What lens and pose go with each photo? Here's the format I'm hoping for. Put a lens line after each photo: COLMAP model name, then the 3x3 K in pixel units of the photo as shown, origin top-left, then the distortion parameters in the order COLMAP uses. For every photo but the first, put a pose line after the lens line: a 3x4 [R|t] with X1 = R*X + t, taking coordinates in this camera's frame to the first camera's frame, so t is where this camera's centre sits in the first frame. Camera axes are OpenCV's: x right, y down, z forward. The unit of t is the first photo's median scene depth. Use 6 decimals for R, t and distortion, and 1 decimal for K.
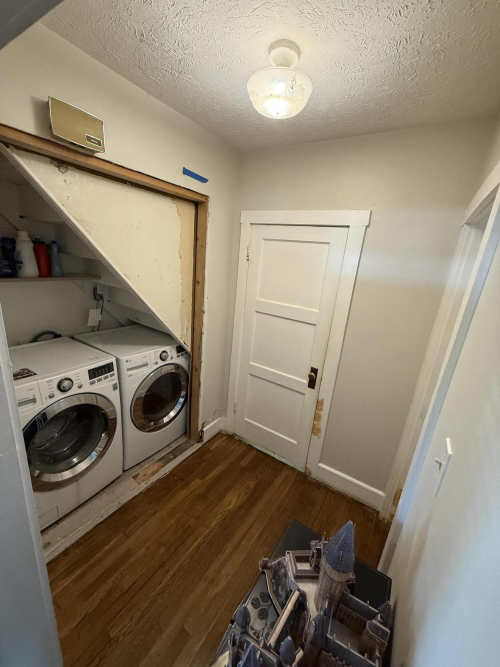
lens RADIAL K [[265.7, 0, 250.0], [0, 265.7, 333.5], [0, 0, 1]] dist [0.003389, 0.000328]
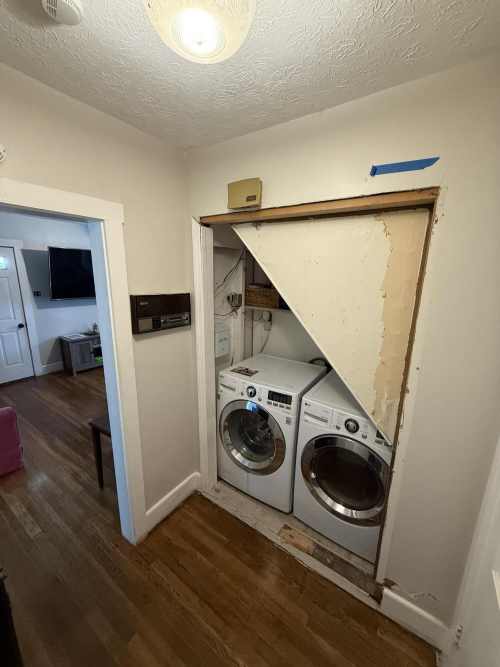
lens RADIAL K [[265.7, 0, 250.0], [0, 265.7, 333.5], [0, 0, 1]] dist [0.003389, 0.000328]
pose [[-0.014250, 0.136886, -0.990484, 0.435693], [-0.304282, 0.943010, 0.134702, -0.197801], [0.952475, 0.303306, 0.028214, 0.732627]]
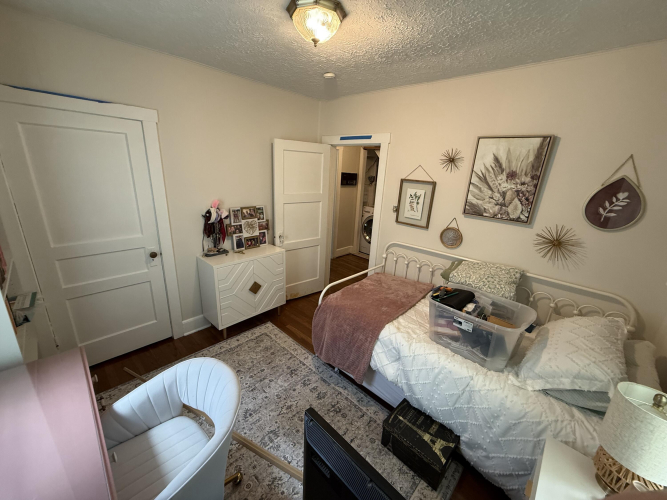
lens RADIAL K [[265.7, 0, 333.5], [0, 265.7, 250.0], [0, 0, 1]] dist [0.003389, 0.000328]
pose [[-0.169995, 0.199416, -0.965057, 2.294100], [-0.348550, 0.903841, 0.248164, -0.020139], [0.921746, 0.378557, -0.084142, 0.807384]]
